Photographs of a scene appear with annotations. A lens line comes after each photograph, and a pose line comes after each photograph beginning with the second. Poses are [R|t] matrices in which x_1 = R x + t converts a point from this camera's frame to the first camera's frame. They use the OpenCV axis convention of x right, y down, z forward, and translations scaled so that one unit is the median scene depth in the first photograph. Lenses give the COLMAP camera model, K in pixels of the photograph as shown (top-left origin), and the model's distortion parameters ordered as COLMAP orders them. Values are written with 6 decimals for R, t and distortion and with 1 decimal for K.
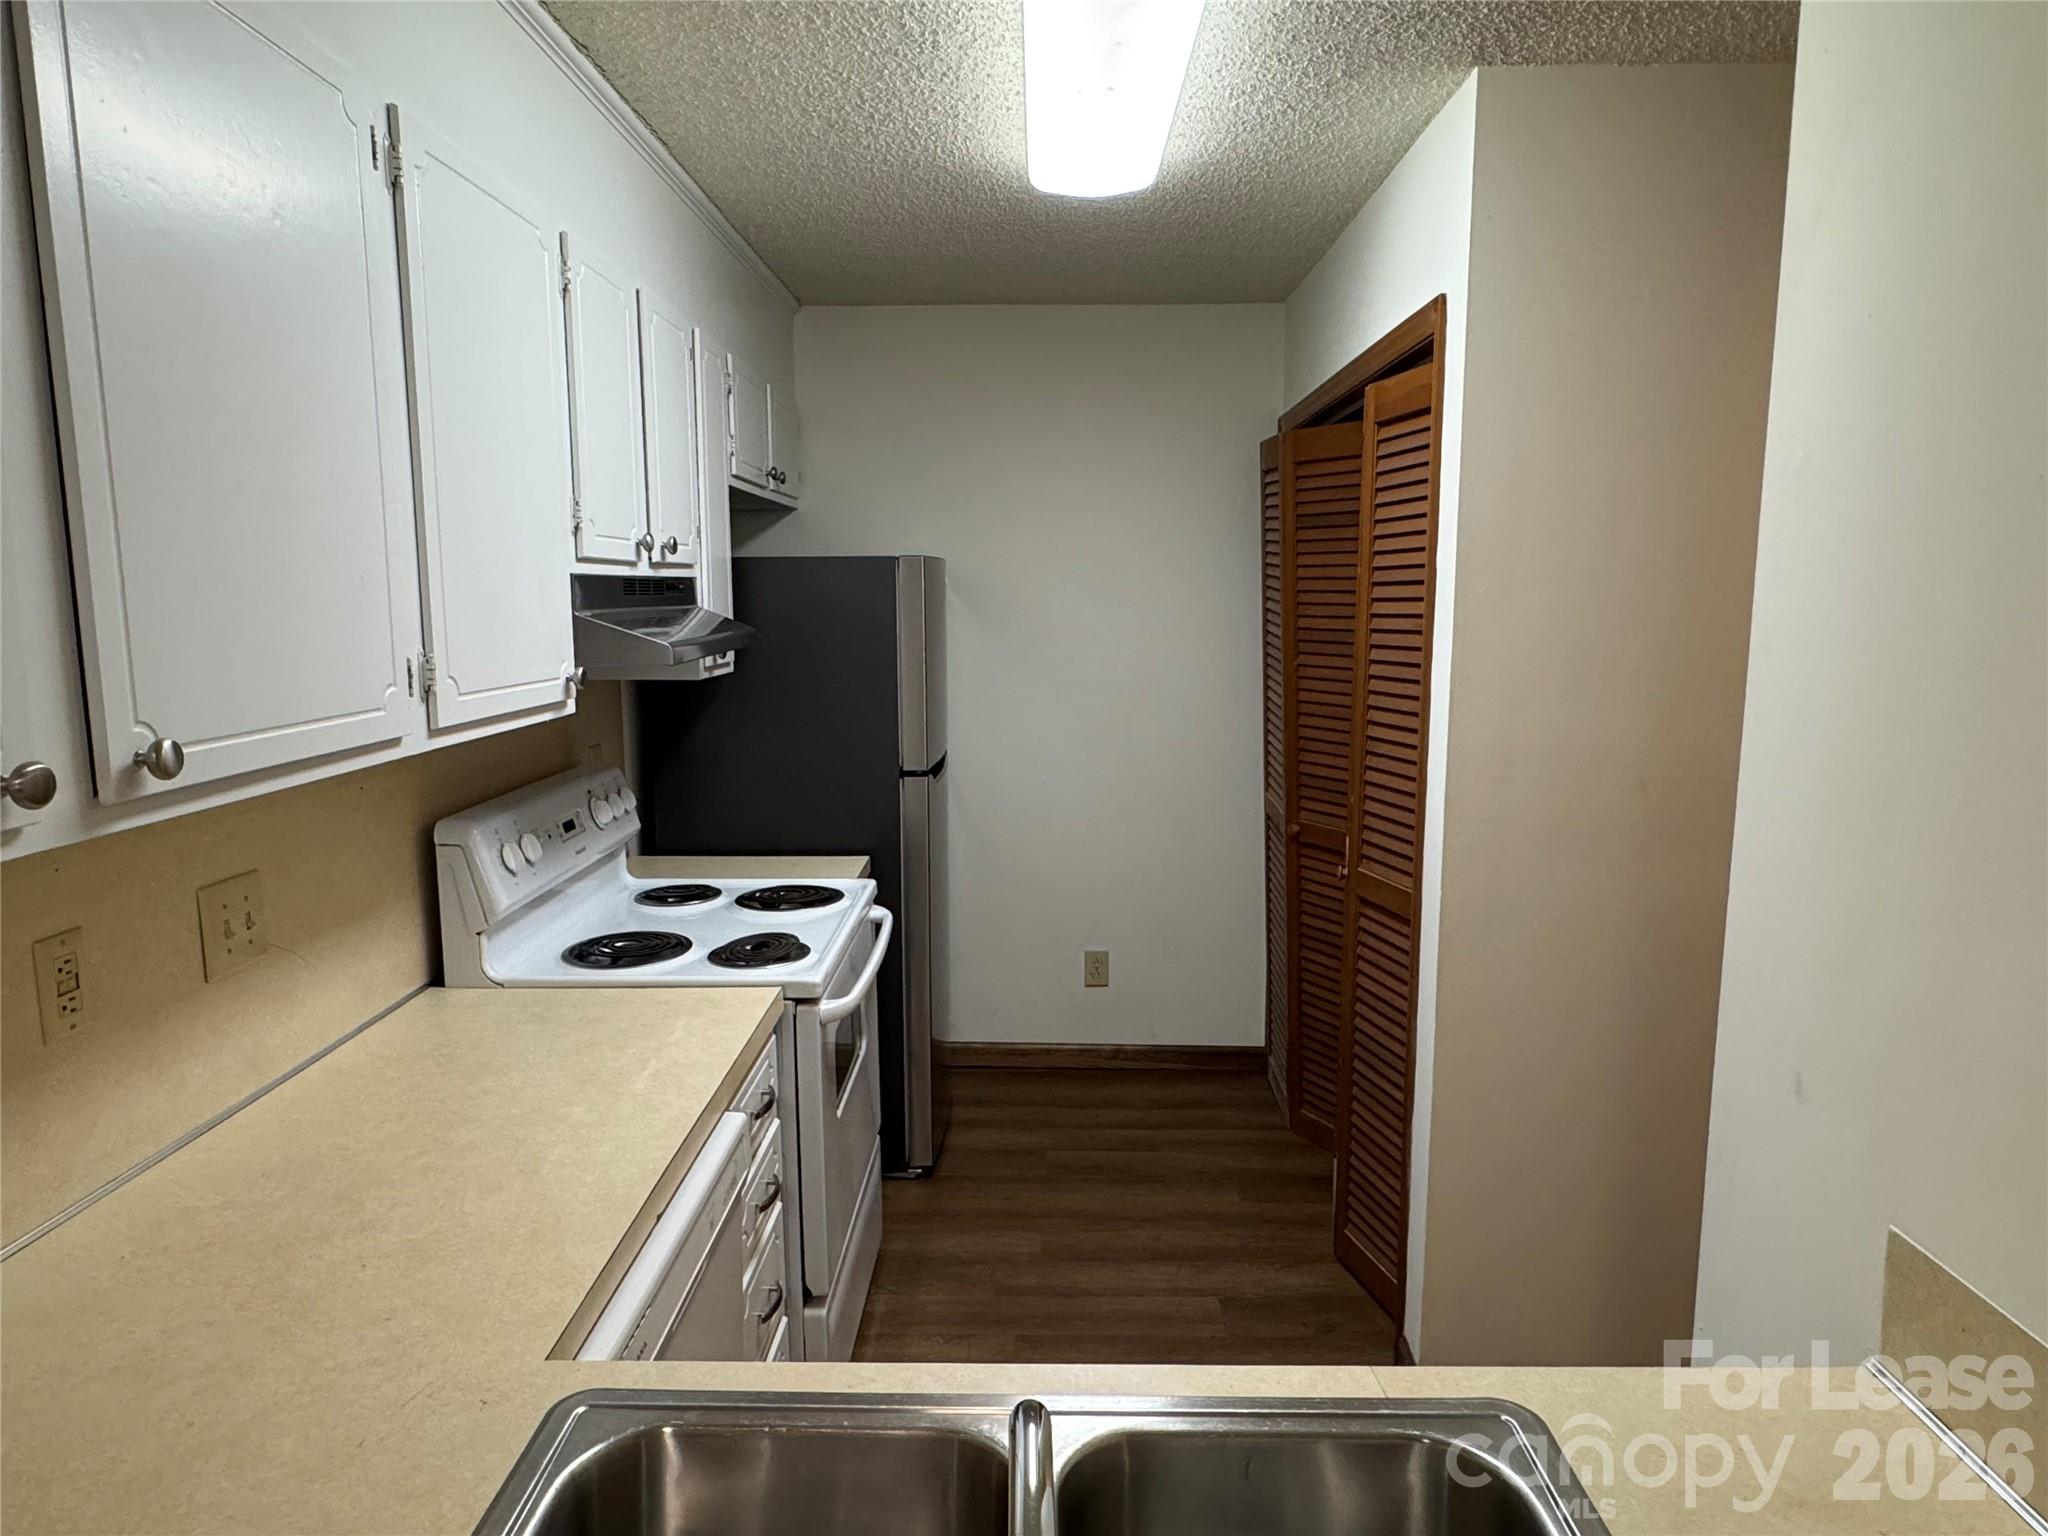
lens RADIAL K [[1243.1, 0, 1024.0], [0, 1243.1, 768.0], [0, 0, 1]] dist [-0.000651, 0.000048]
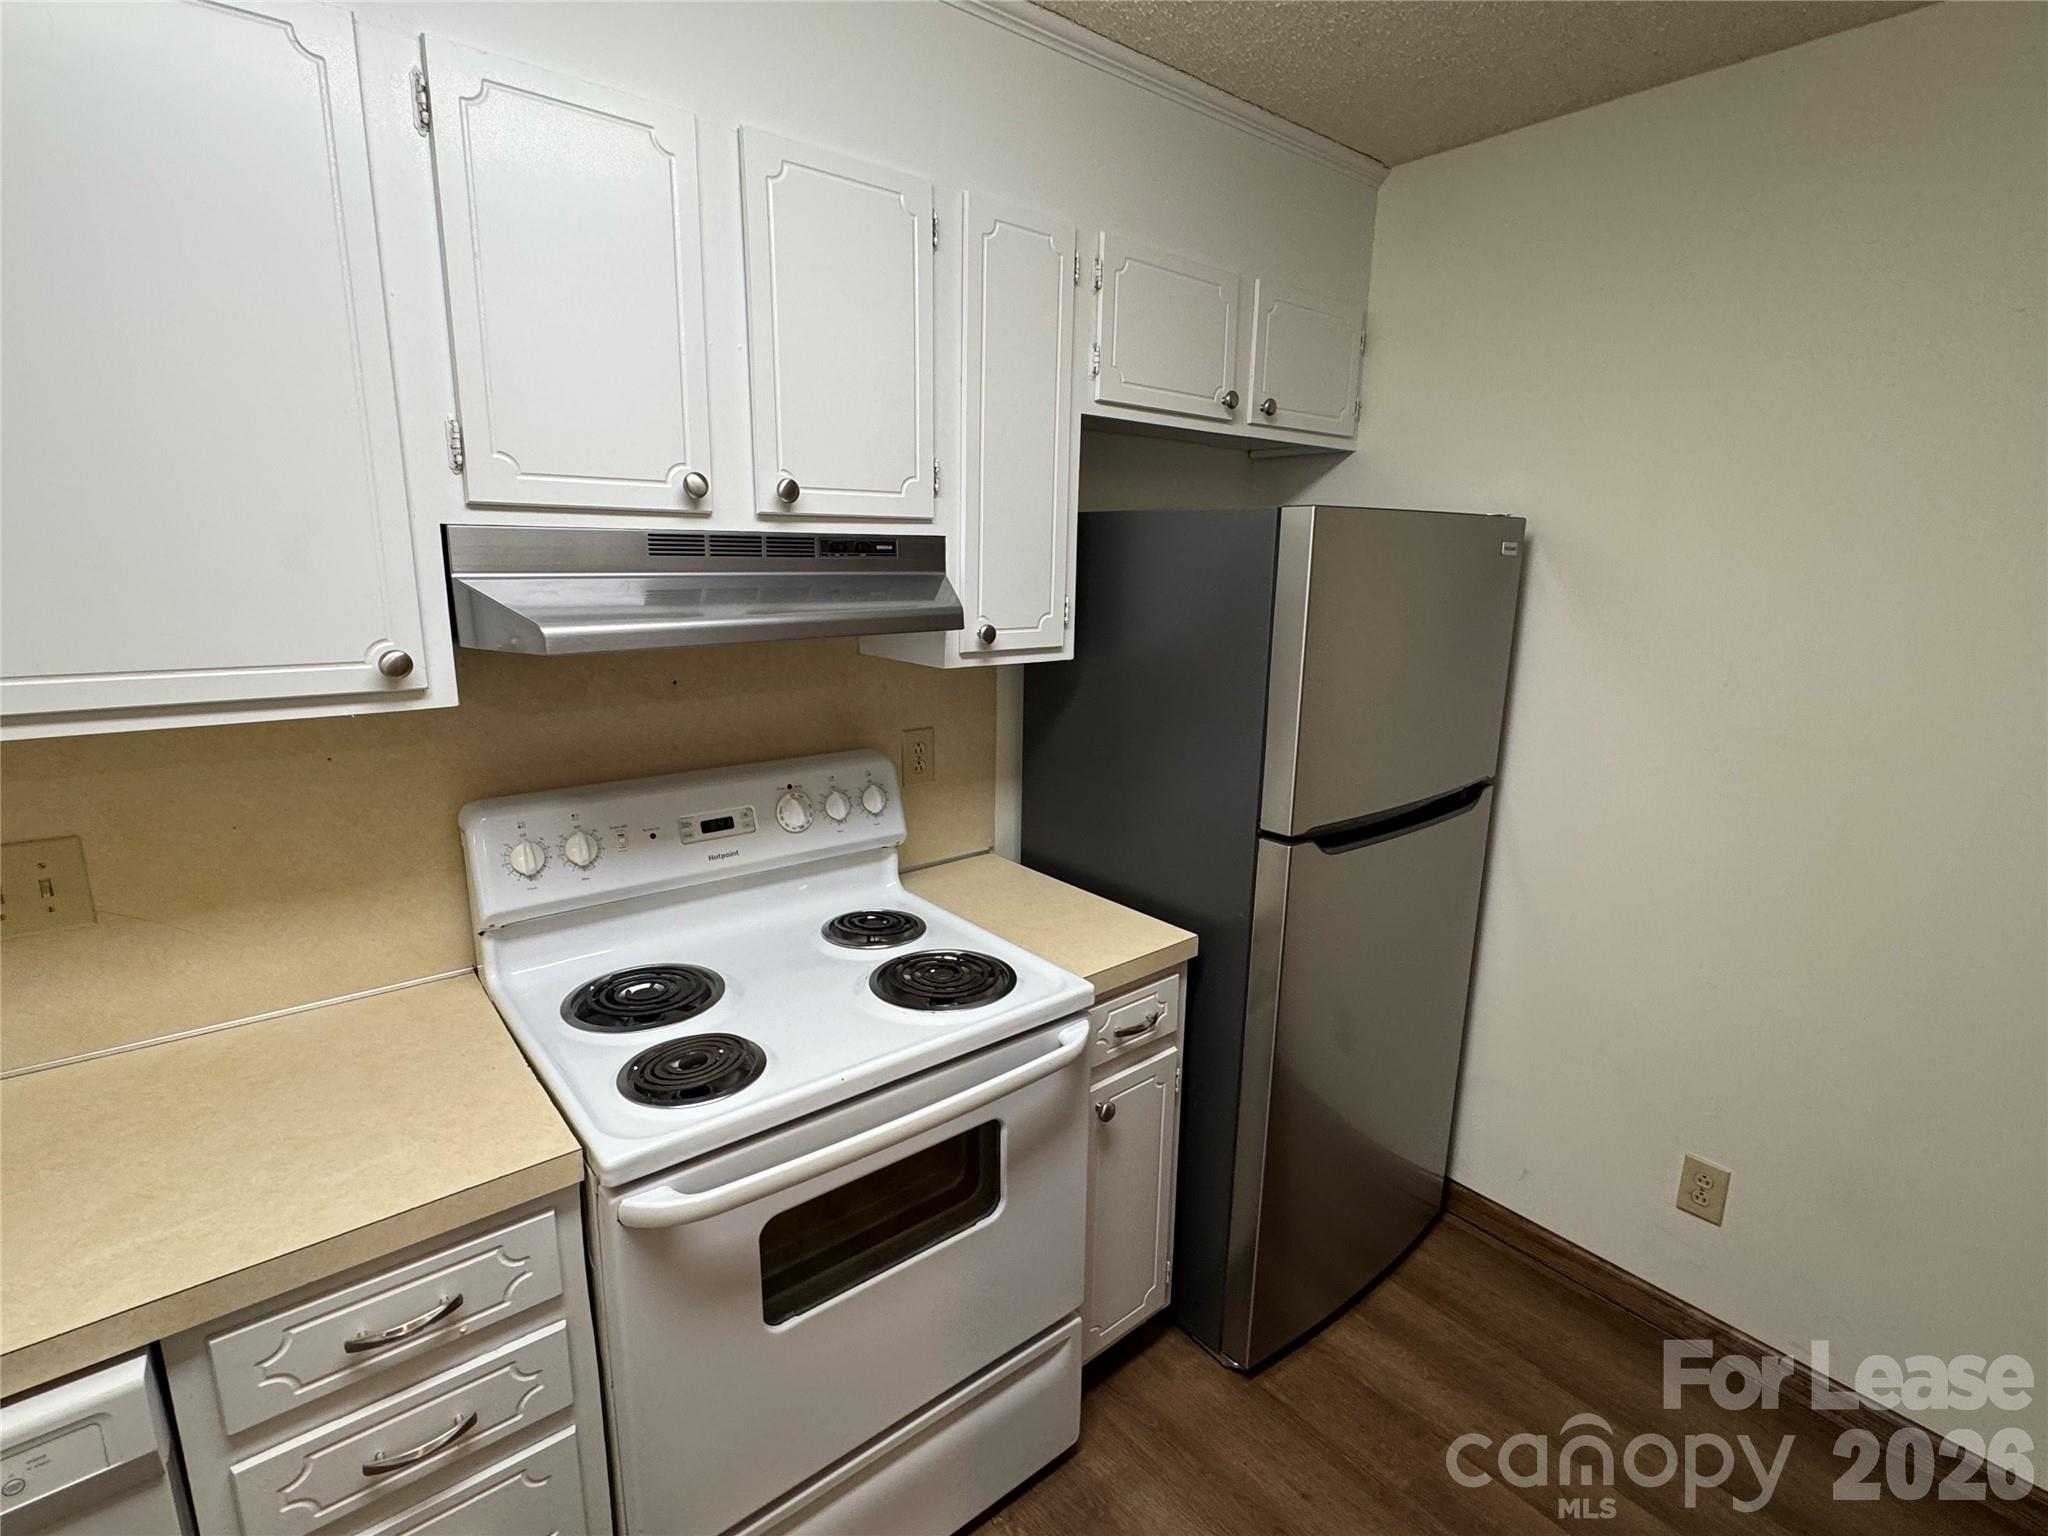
lens RADIAL K [[968.8, 0, 1024.0], [0, 968.8, 768.0], [0, 0, 1]] dist [-0.009676, -0.000230]
pose [[0.643133, 0.183392, -0.743470, 0.243732], [-0.127761, 0.982988, 0.131955, -0.099872], [0.755022, 0.010122, 0.655622, 0.661157]]
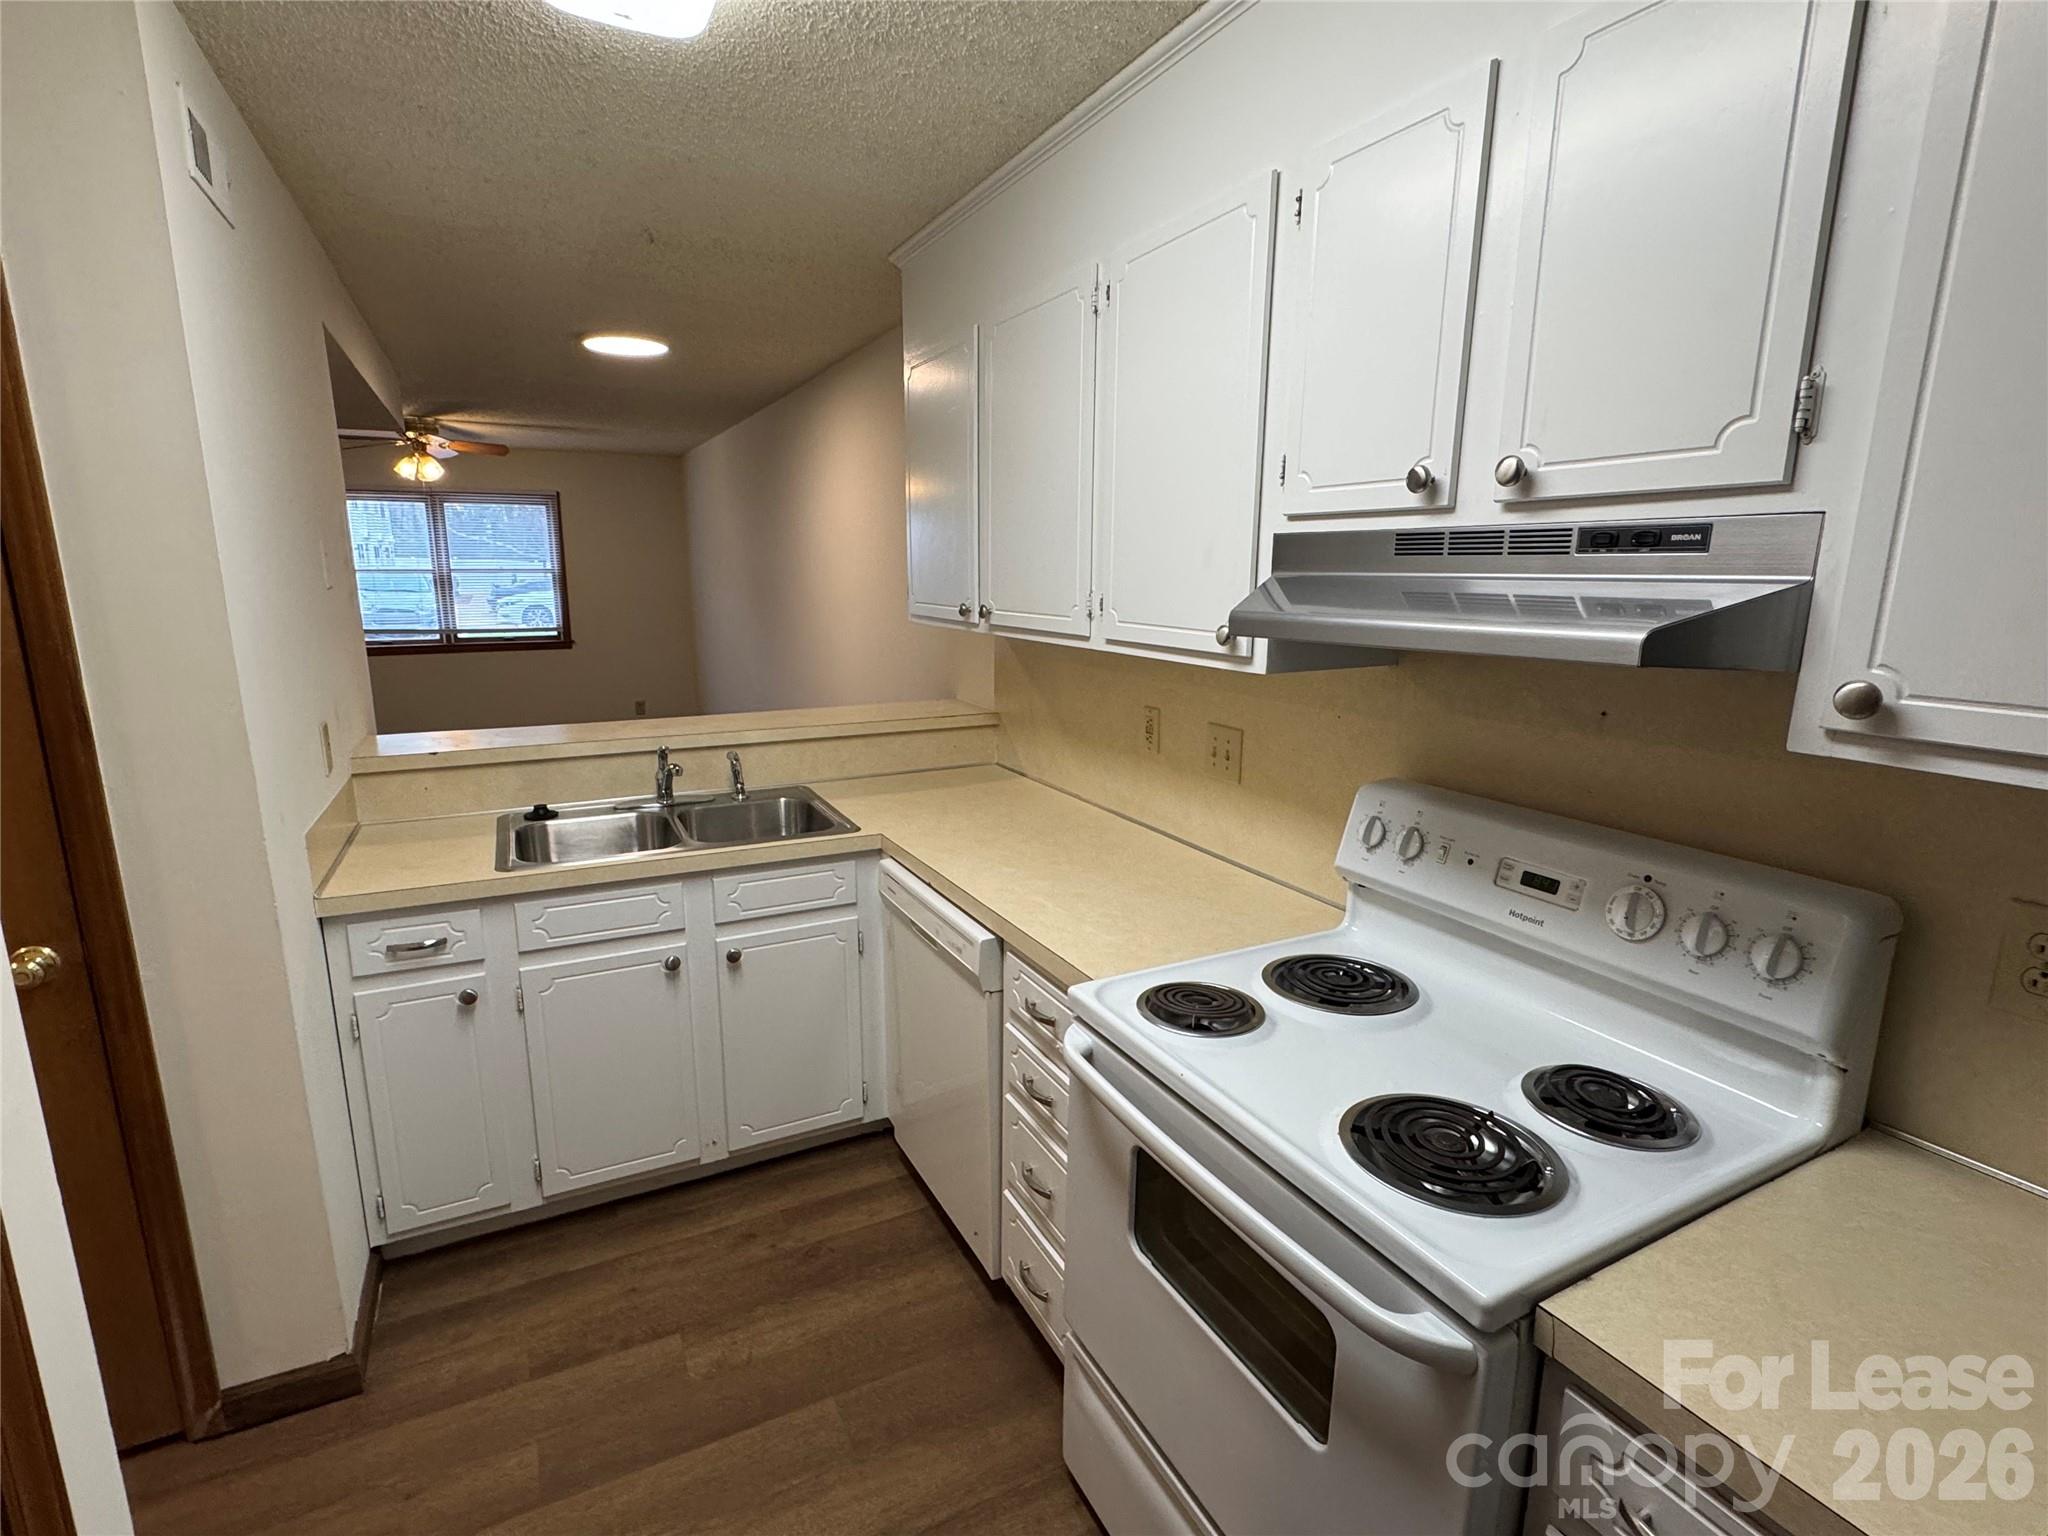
lens RADIAL K [[982.4, 0, 1024.0], [0, 982.4, 768.0], [0, 0, 1]] dist [0.022435, 0.000244]
pose [[-0.880096, 0.094936, -0.465208, 0.142521], [-0.070201, 0.943018, 0.325251, -0.165901], [0.469577, 0.318910, -0.823282, 1.203184]]
